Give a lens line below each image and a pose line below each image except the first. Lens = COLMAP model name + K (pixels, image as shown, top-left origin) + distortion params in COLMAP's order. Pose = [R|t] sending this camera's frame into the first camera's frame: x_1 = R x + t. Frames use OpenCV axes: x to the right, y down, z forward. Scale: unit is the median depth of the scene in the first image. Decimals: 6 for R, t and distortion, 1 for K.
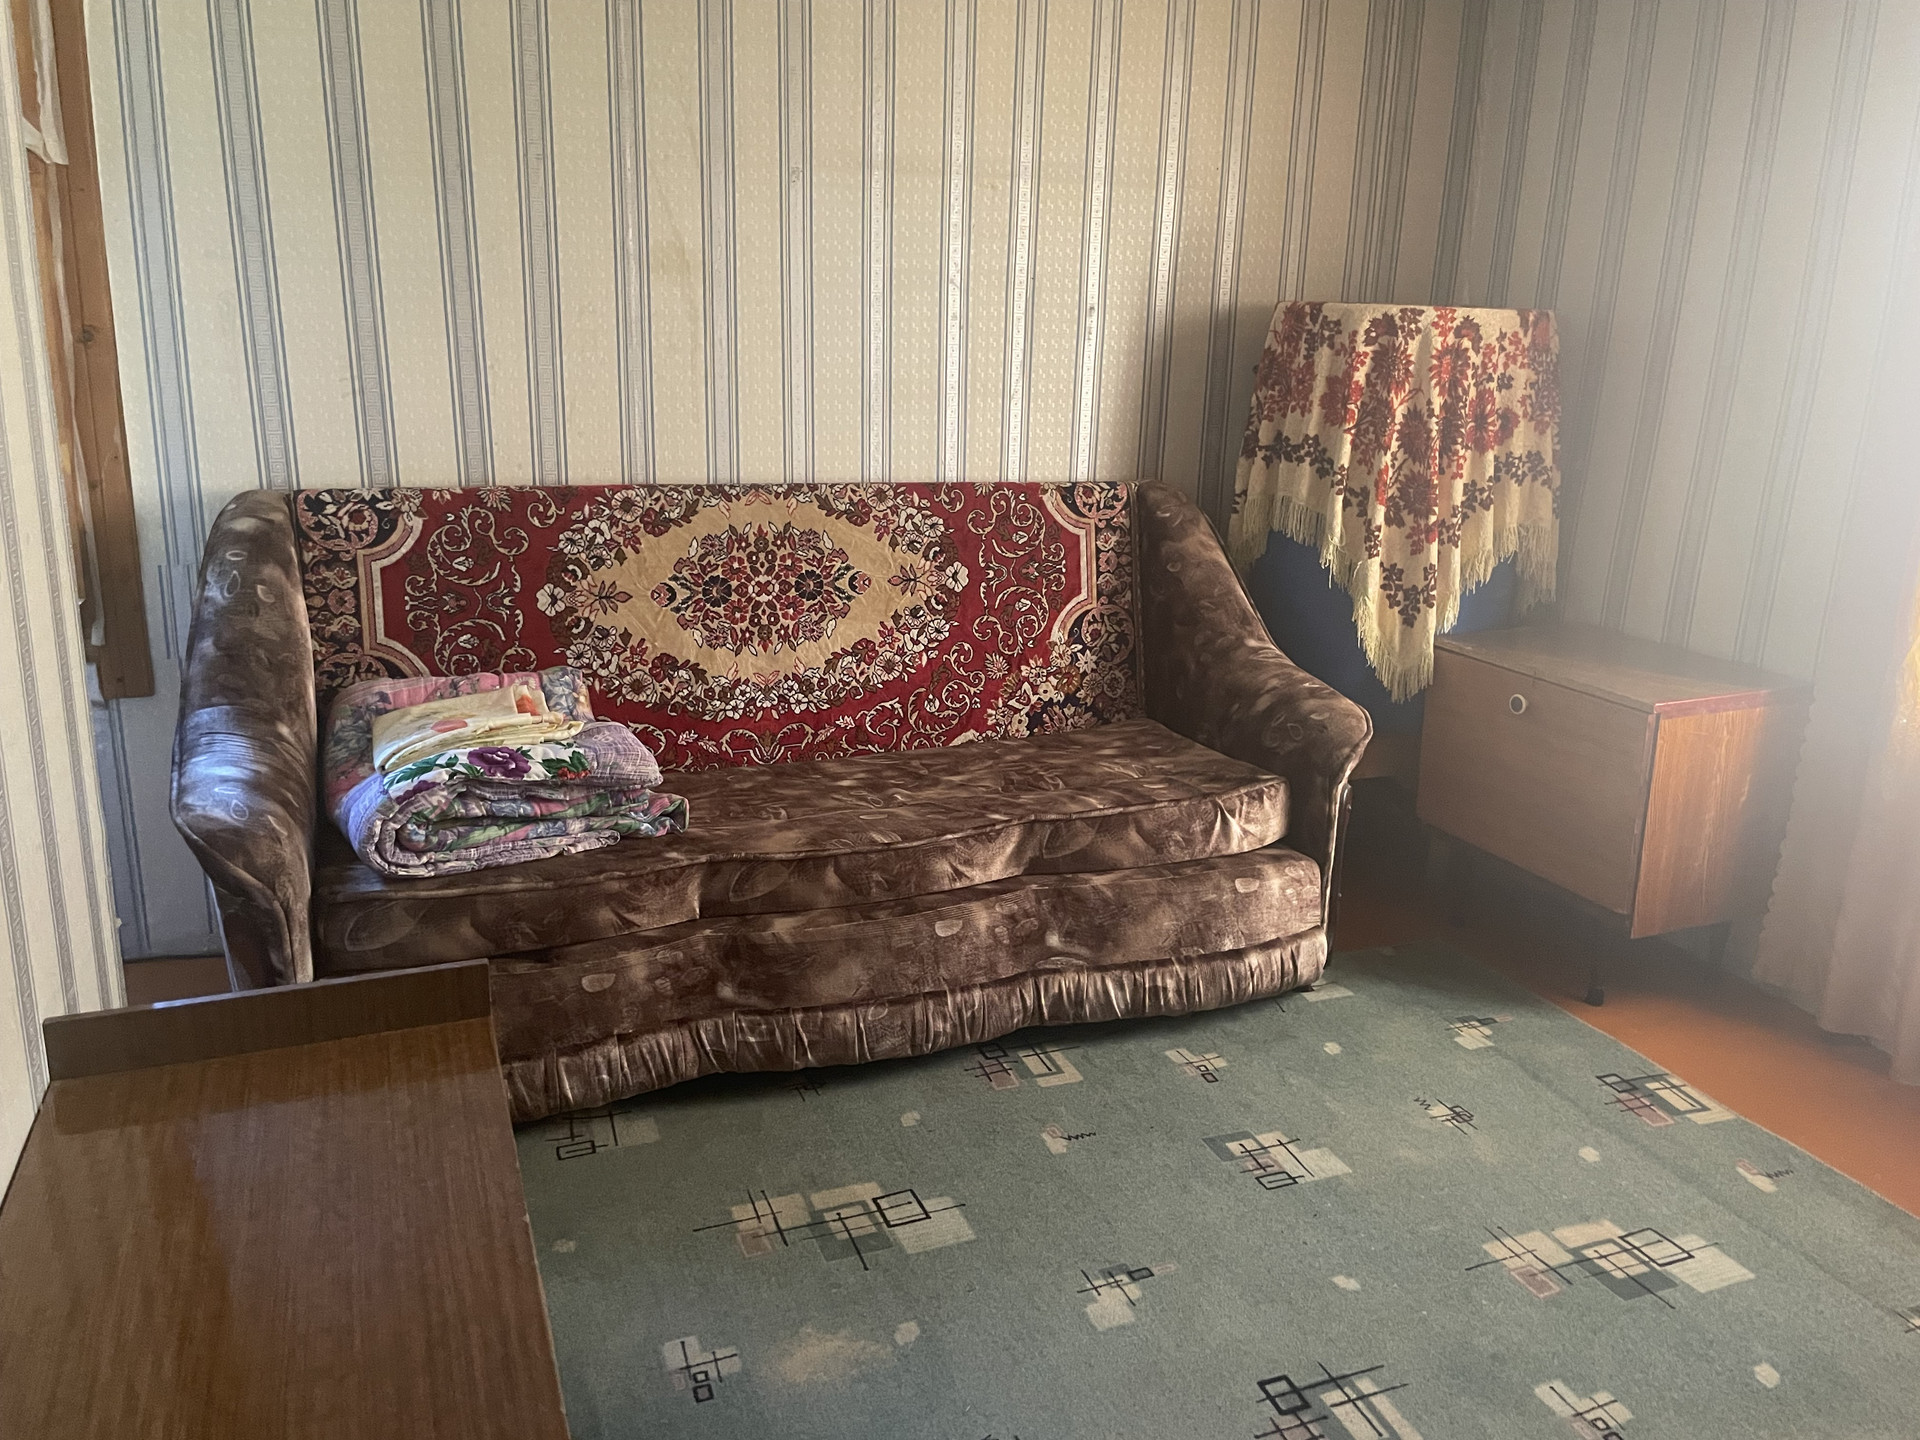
lens RADIAL K [[1458.7, 0, 946.2], [0, 1458.7, 716.7], [0, 0, 1]] dist [0.041495, -0.040956]
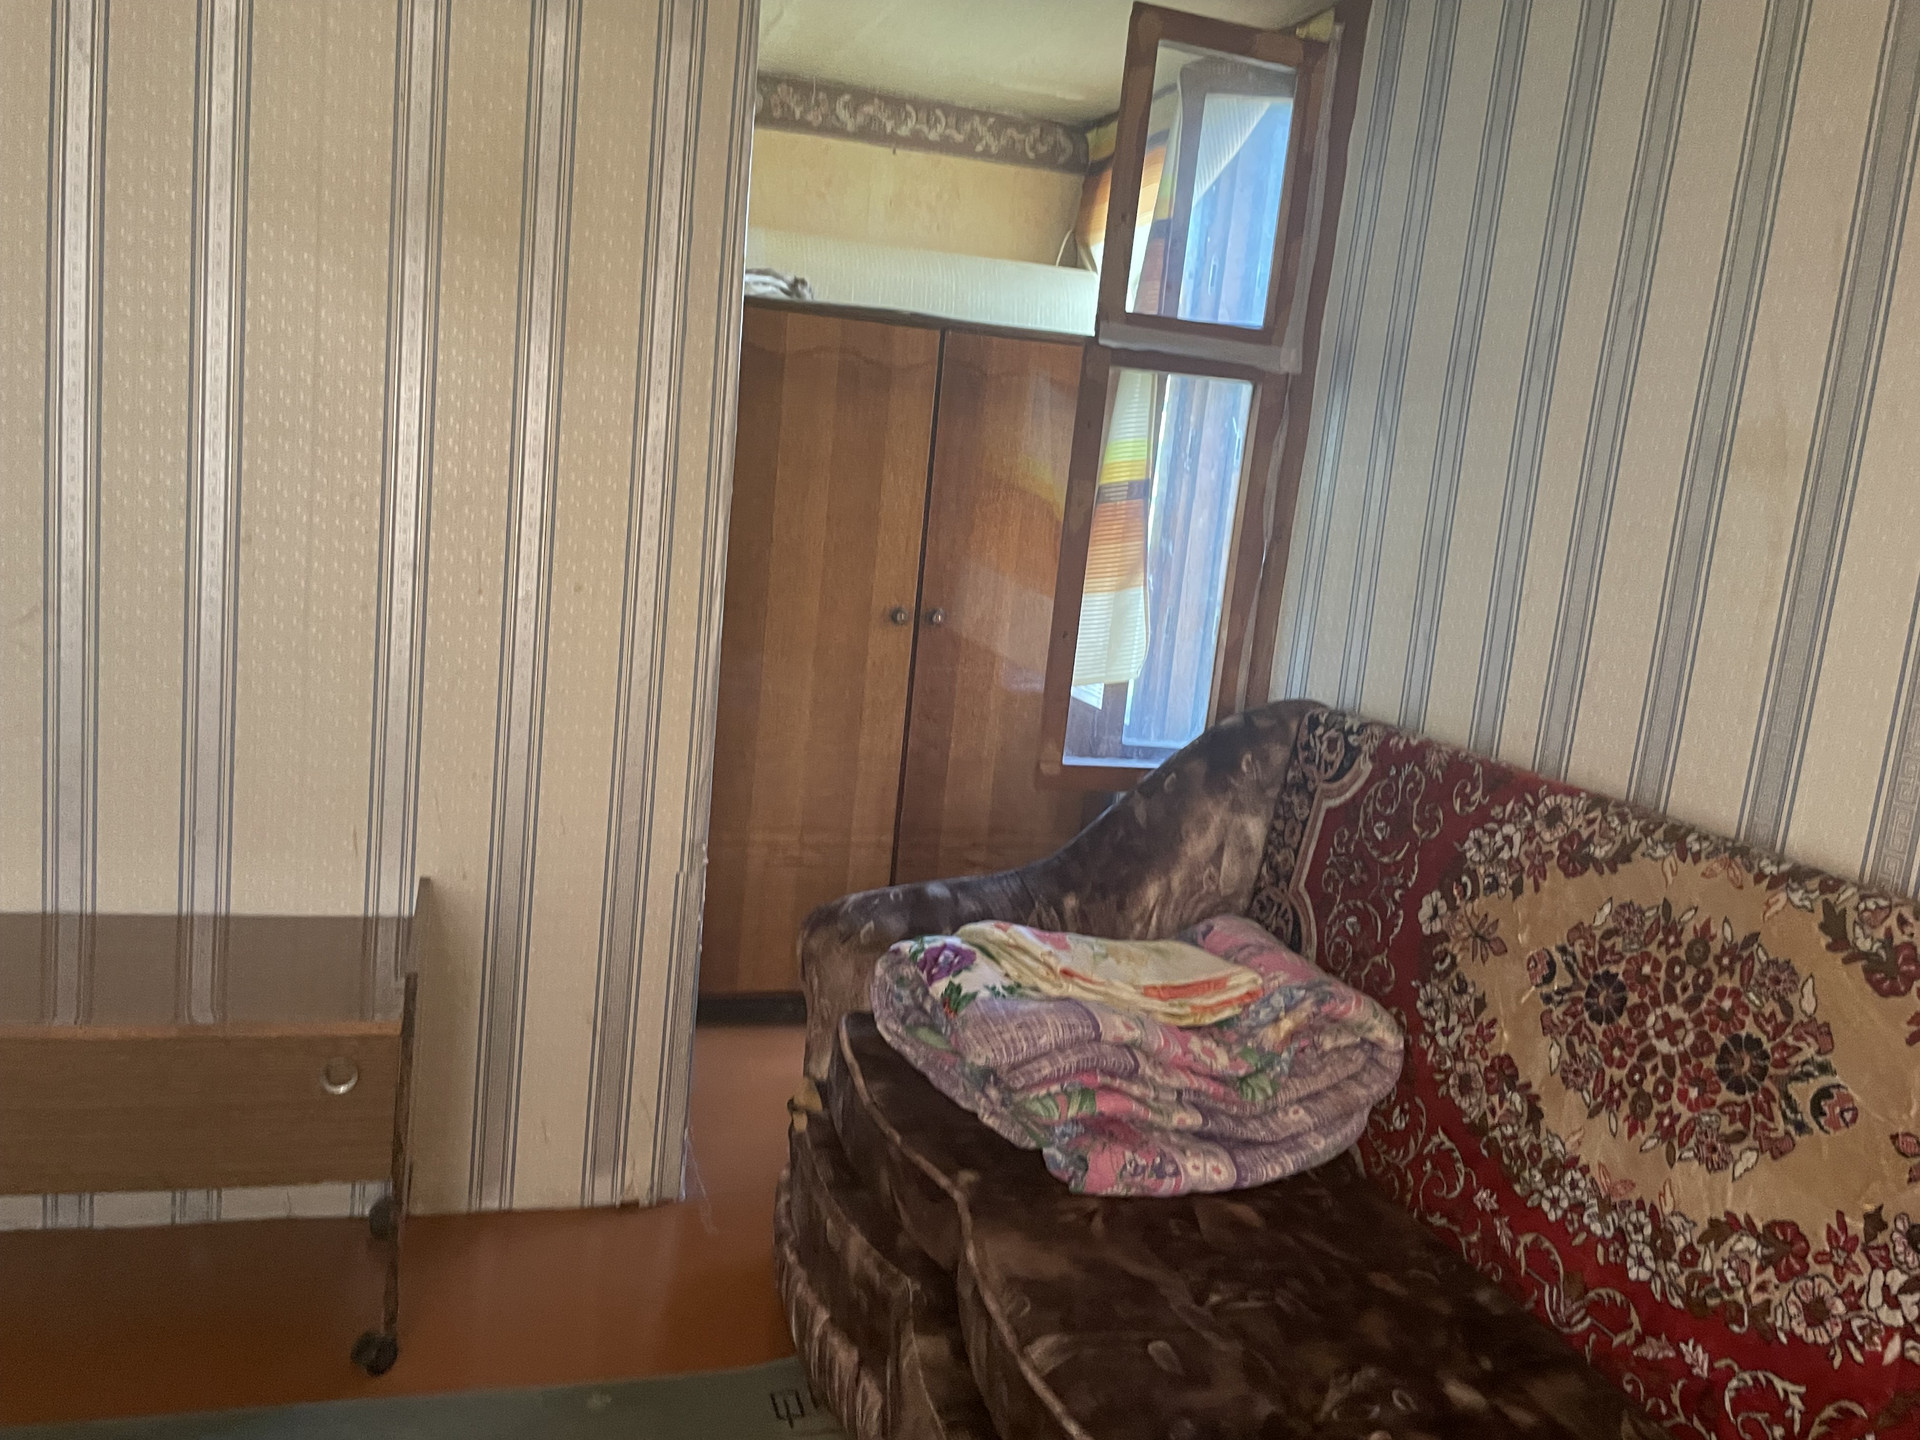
lens RADIAL K [[1458.7, 0, 947.5], [0, 1458.7, 701.5], [0, 0, 1]] dist [0.041495, -0.040956]
pose [[-0.061453, 0.120353, -0.990827, 0.412258], [-0.363587, 0.921797, 0.134518, -0.176158], [0.929531, 0.368518, -0.012888, 0.725277]]
